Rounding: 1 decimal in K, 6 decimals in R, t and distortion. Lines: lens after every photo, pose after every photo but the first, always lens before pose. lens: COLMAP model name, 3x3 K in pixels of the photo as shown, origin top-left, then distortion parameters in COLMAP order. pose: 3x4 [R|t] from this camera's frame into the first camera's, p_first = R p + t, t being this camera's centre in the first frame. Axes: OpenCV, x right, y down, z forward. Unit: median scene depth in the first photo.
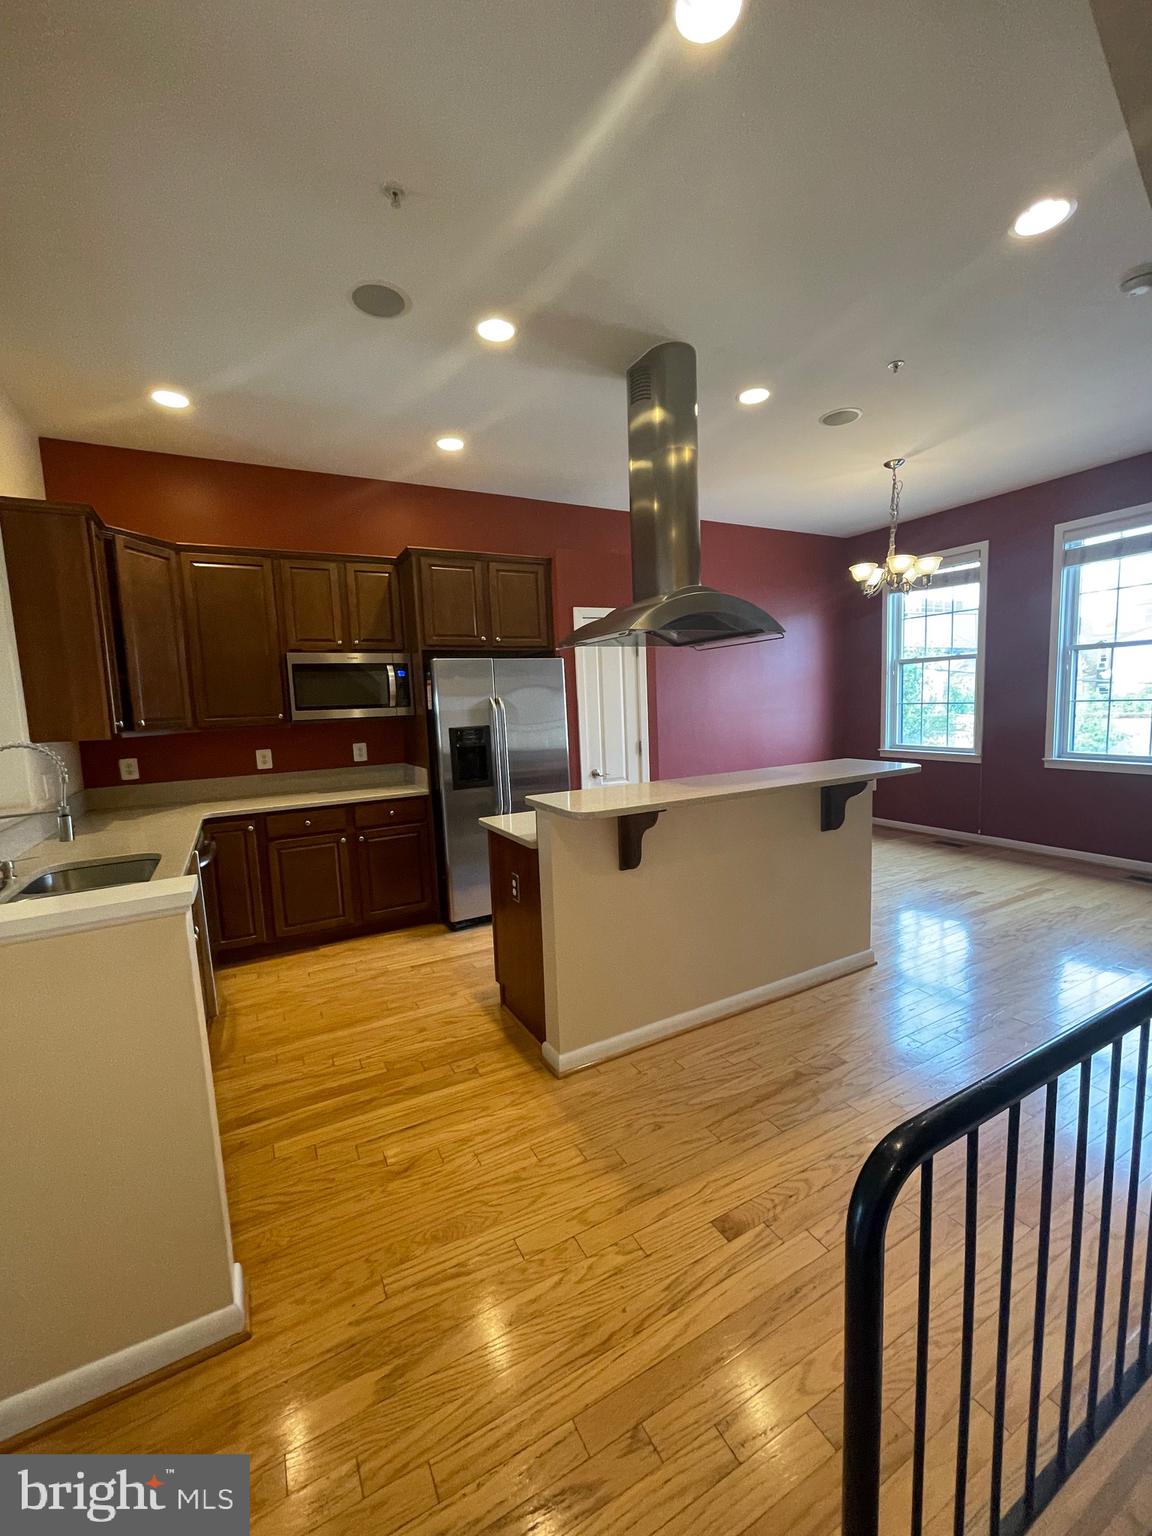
lens RADIAL K [[621.0, 0, 577.8], [0, 621.0, 767.0], [0, 0, 1]] dist [-0.002257, -0.000106]
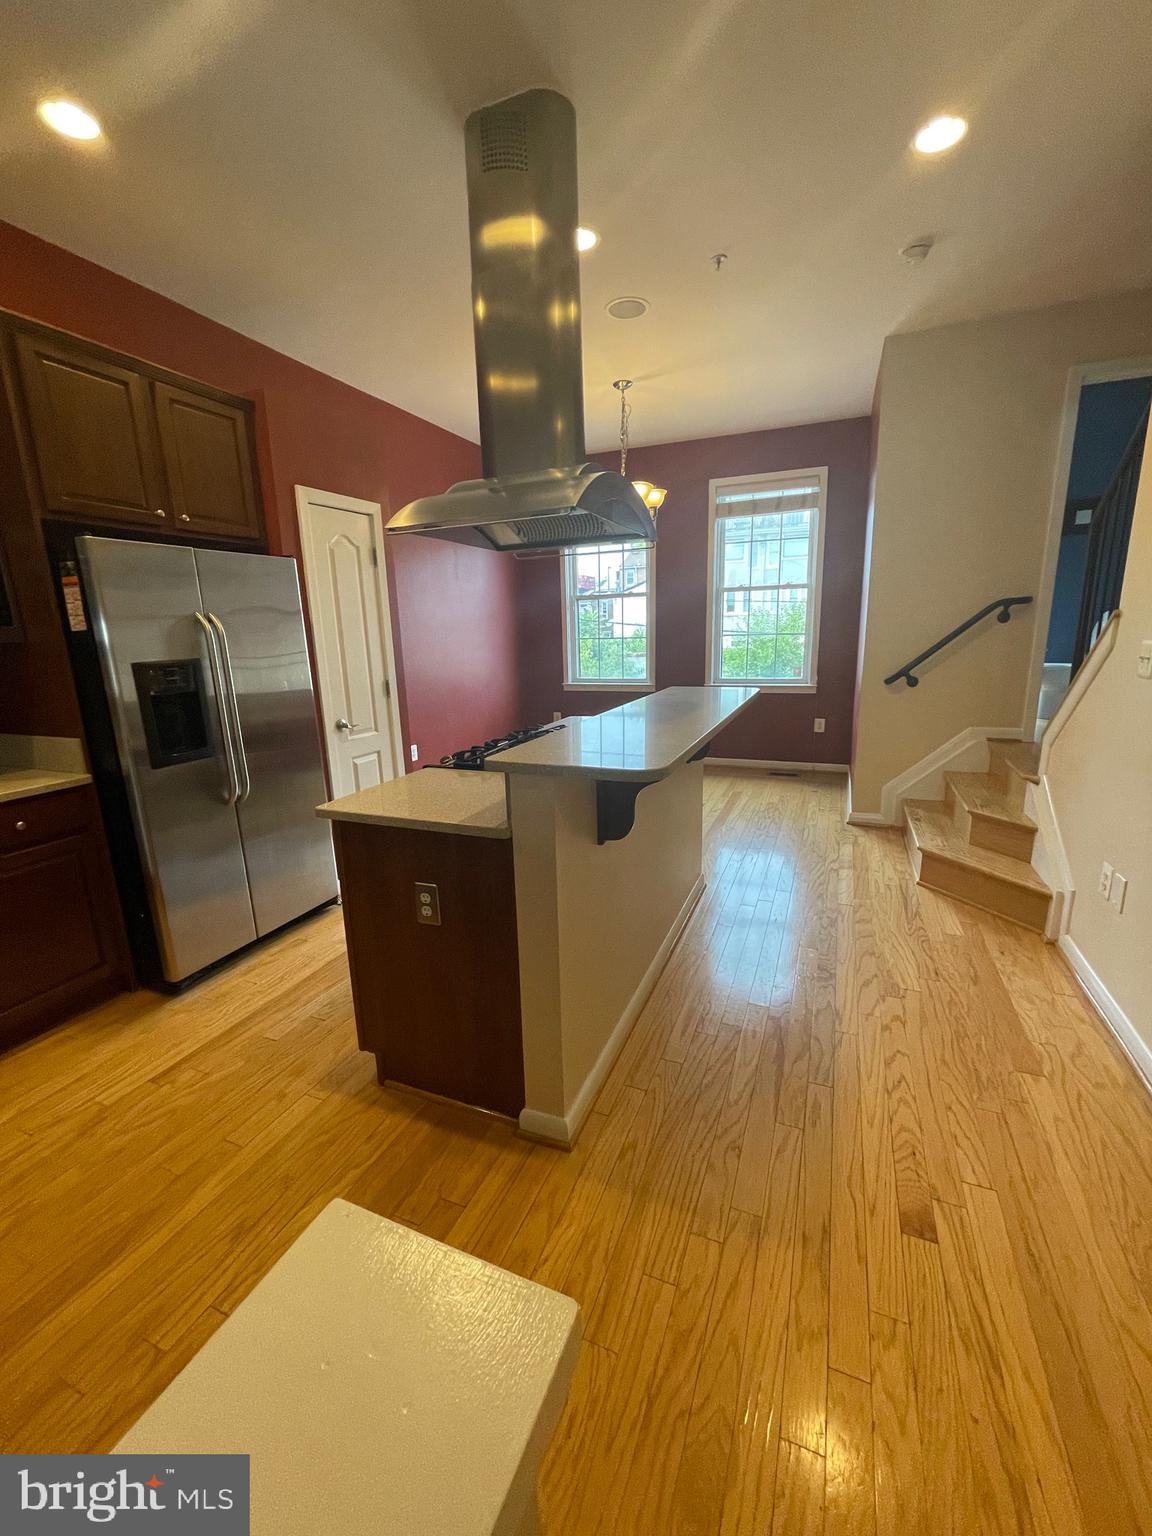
lens RADIAL K [[624.5, 0, 577.6], [0, 624.5, 766.7], [0, 0, 1]] dist [-0.001351, -0.000079]
pose [[0.778421, -0.117963, 0.616559, -0.249620], [0.062814, 0.991893, 0.110470, -0.005749], [-0.624592, -0.047263, 0.779520, 0.279967]]
